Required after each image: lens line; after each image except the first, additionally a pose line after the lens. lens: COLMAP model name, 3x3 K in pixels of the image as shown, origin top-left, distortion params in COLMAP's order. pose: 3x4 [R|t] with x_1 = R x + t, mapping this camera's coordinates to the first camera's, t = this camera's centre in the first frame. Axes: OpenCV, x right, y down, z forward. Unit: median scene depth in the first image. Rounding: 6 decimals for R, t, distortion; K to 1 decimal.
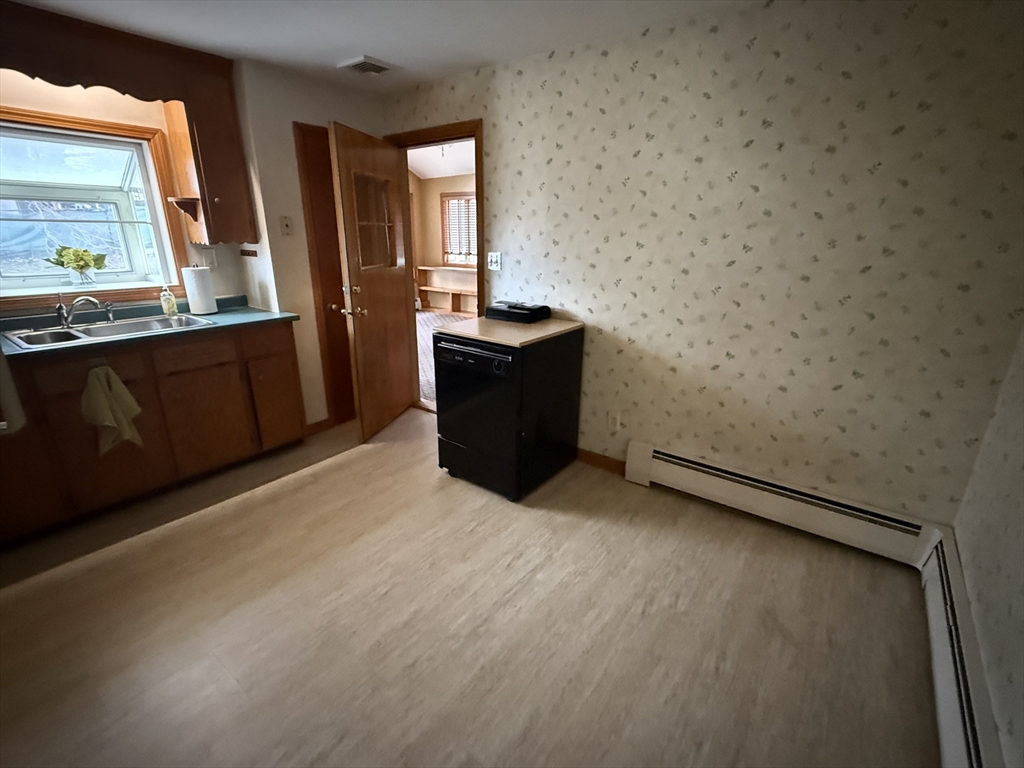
lens RADIAL K [[473.5, 0, 513.2], [0, 473.5, 385.3], [0, 0, 1]] dist [0.001818, 0.000466]
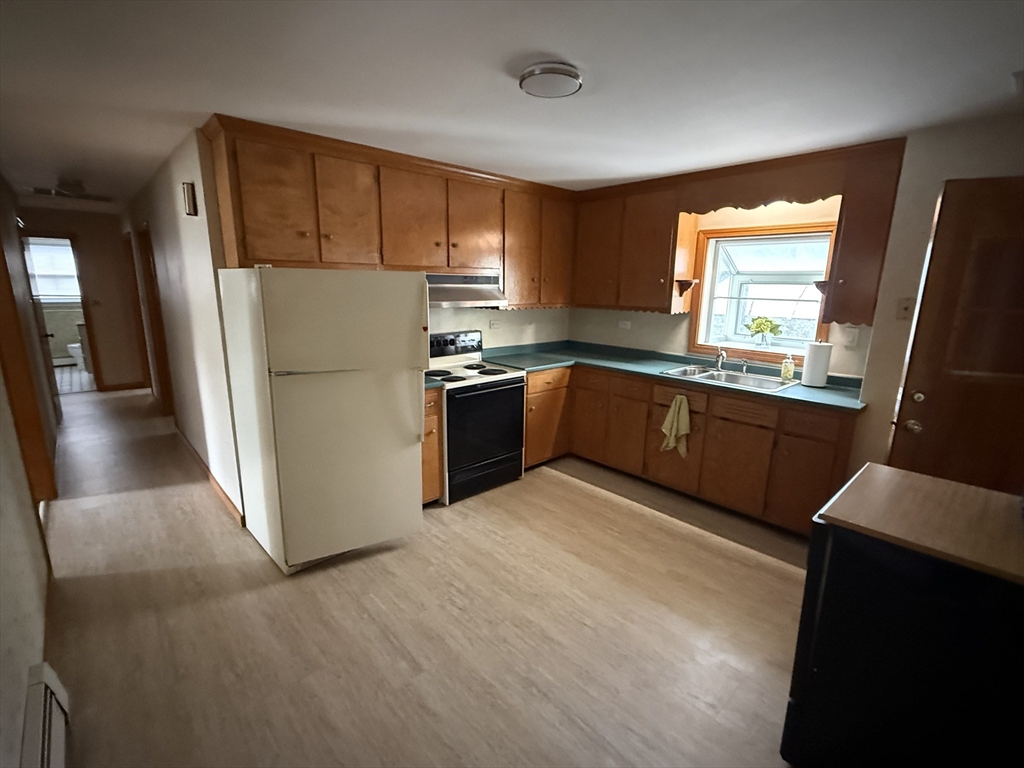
lens RADIAL K [[473.5, 0, 513.2], [0, 473.5, 385.3], [0, 0, 1]] dist [0.001818, 0.000466]
pose [[-0.177048, 0.196886, -0.964308, 0.565476], [-0.320173, 0.914971, 0.245597, -0.233711], [0.930668, 0.352227, -0.098956, 0.578088]]
